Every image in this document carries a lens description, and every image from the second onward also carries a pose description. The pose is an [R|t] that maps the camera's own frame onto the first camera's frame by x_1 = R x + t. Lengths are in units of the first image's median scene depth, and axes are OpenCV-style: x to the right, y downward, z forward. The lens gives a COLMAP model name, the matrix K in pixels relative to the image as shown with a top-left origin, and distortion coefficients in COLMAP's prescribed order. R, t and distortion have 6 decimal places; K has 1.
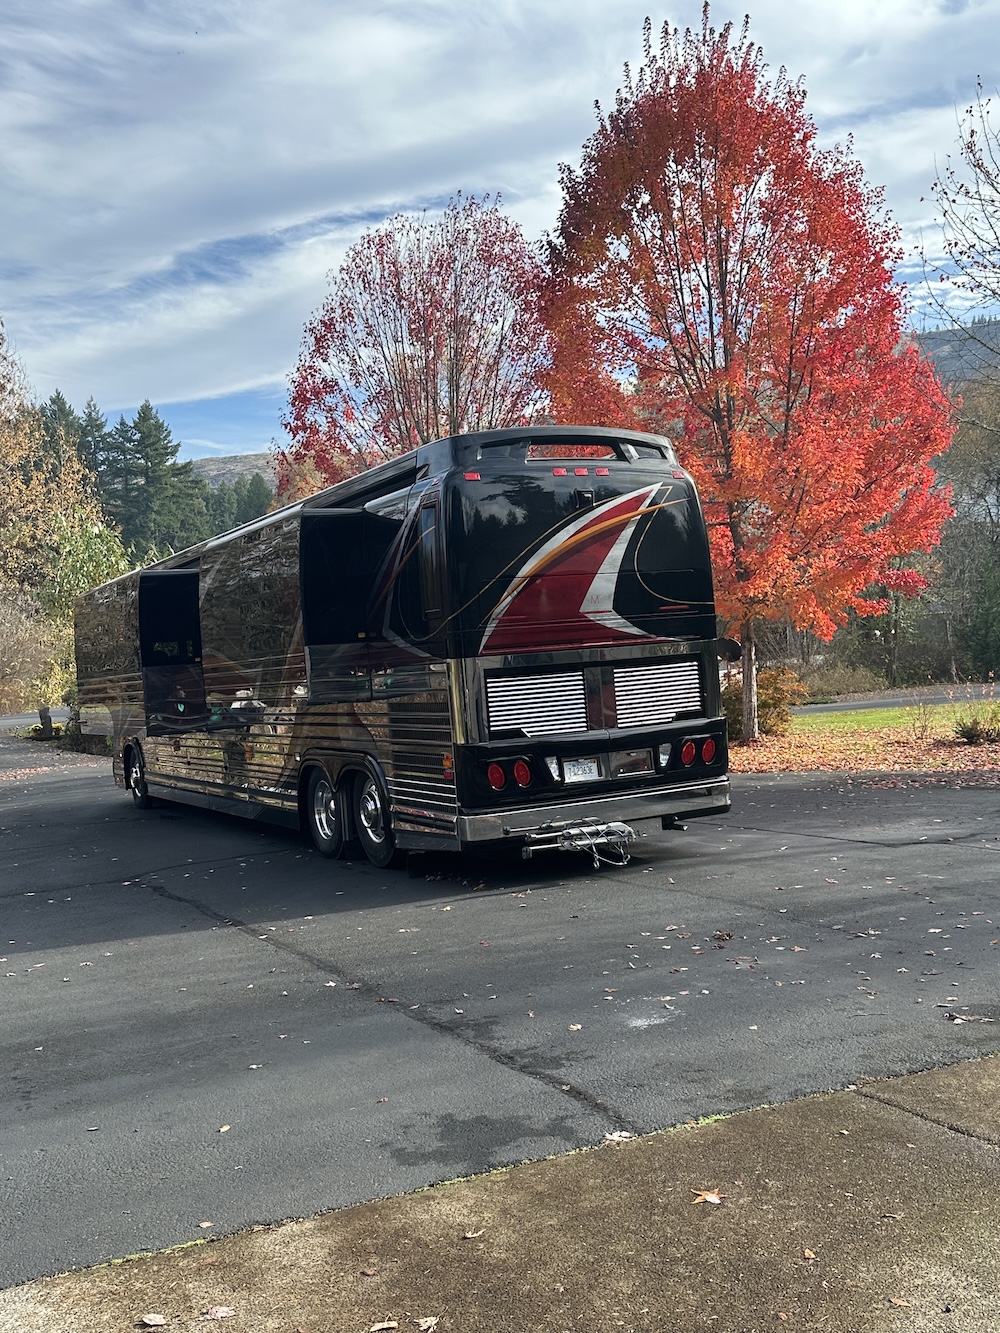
lens RADIAL K [[1343.2, 0, 500.0], [0, 1343.2, 666.5], [0, 0, 1]] dist [0.007427, 0.003537]
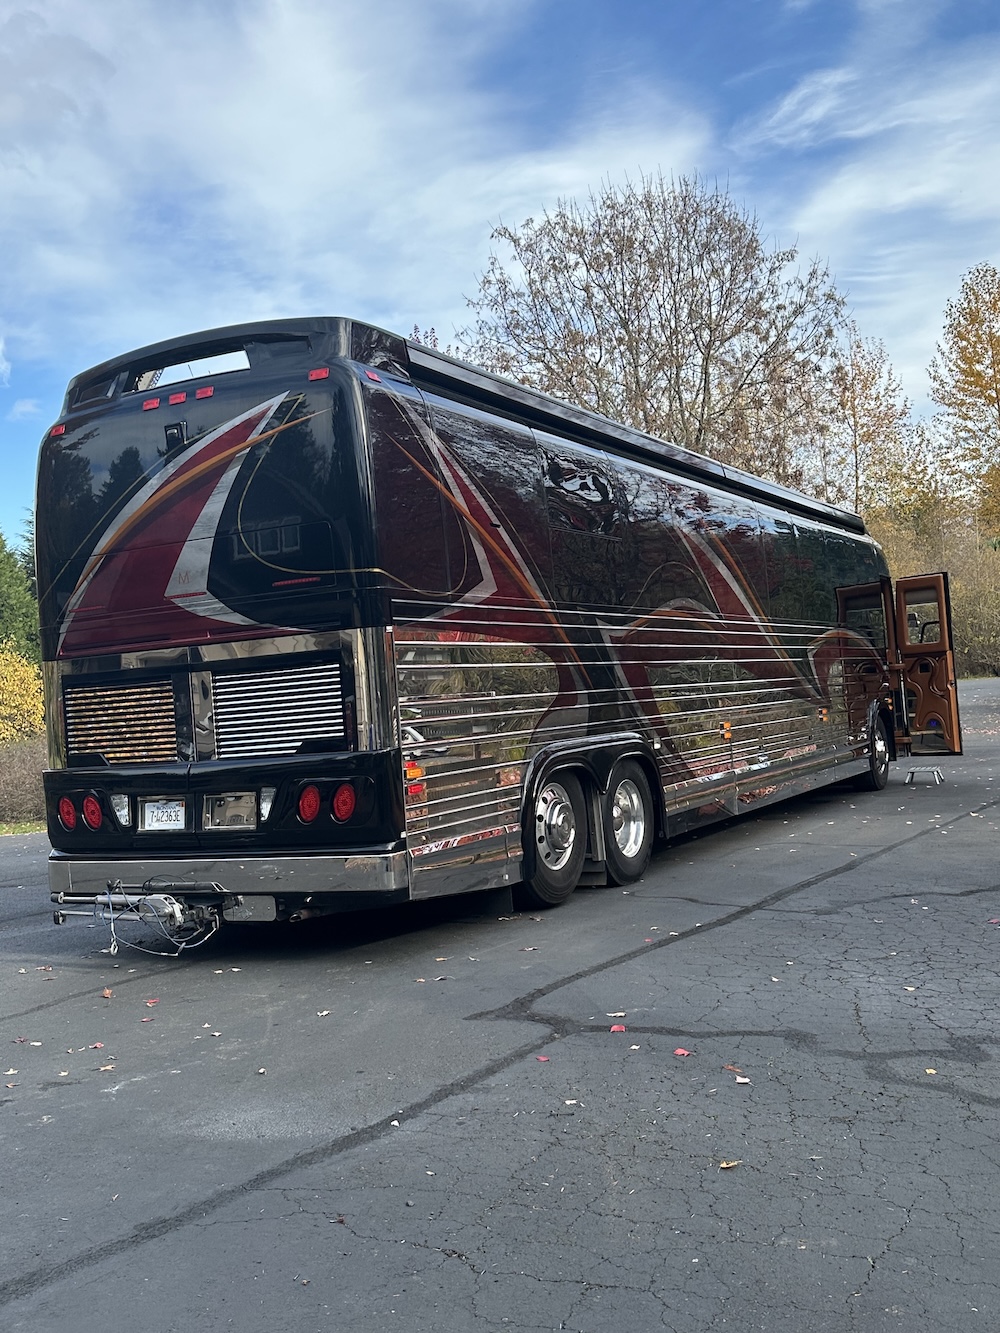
lens RADIAL K [[1343.2, 0, 500.0], [0, 1343.2, 666.5], [0, 0, 1]] dist [0.007427, 0.003537]
pose [[0.572632, 0.013460, -0.819702, 0.747405], [0.024718, 0.999127, 0.033674, -0.022575], [0.819440, -0.039544, 0.571799, 0.725787]]
